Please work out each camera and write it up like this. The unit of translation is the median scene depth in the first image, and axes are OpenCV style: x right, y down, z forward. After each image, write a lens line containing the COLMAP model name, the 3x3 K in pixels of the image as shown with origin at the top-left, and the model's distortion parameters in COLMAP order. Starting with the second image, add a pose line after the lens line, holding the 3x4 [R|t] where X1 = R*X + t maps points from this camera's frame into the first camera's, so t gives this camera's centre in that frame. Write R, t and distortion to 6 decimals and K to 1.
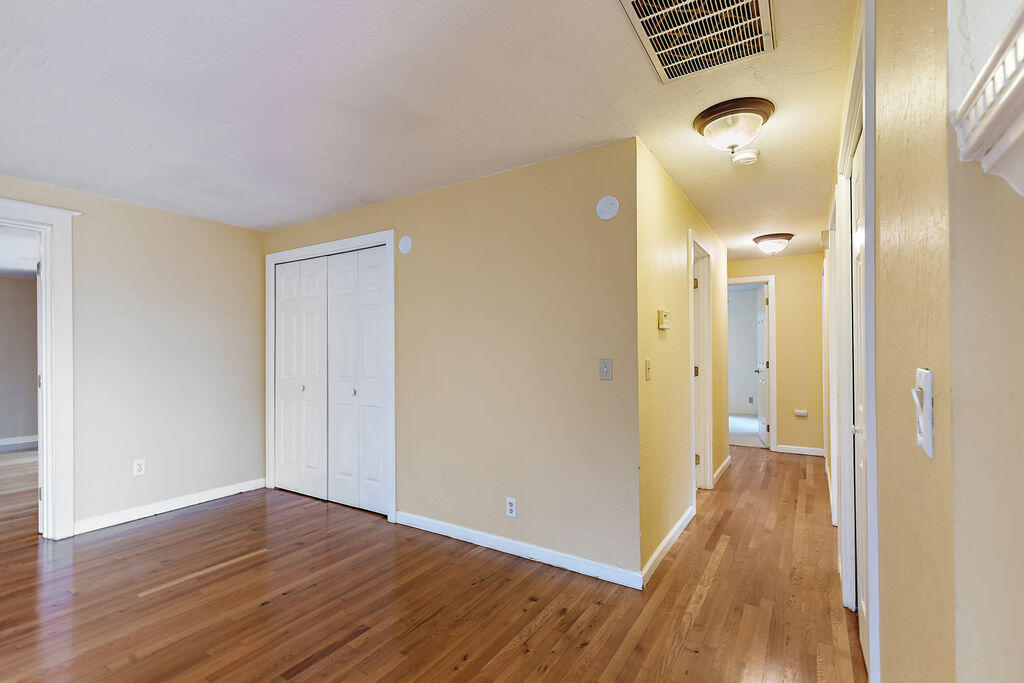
lens RADIAL K [[470.0, 0, 512.7], [0, 470.0, 349.6], [0, 0, 1]] dist [0.012933, 0.000125]
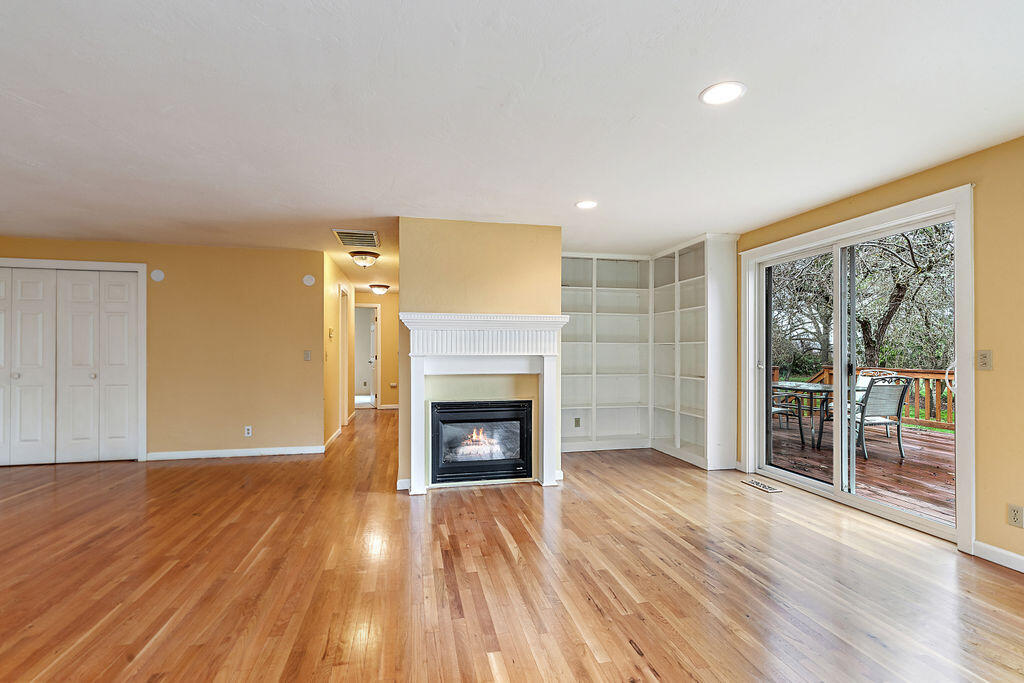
lens RADIAL K [[470.0, 0, 509.6], [0, 470.0, 348.9], [0, 0, 1]] dist [0.012933, 0.000125]
pose [[0.716125, 0.011484, 0.697878, -0.388856], [-0.008317, 0.999934, -0.007920, 0.013073], [-0.697923, -0.000132, 0.716173, -0.714589]]
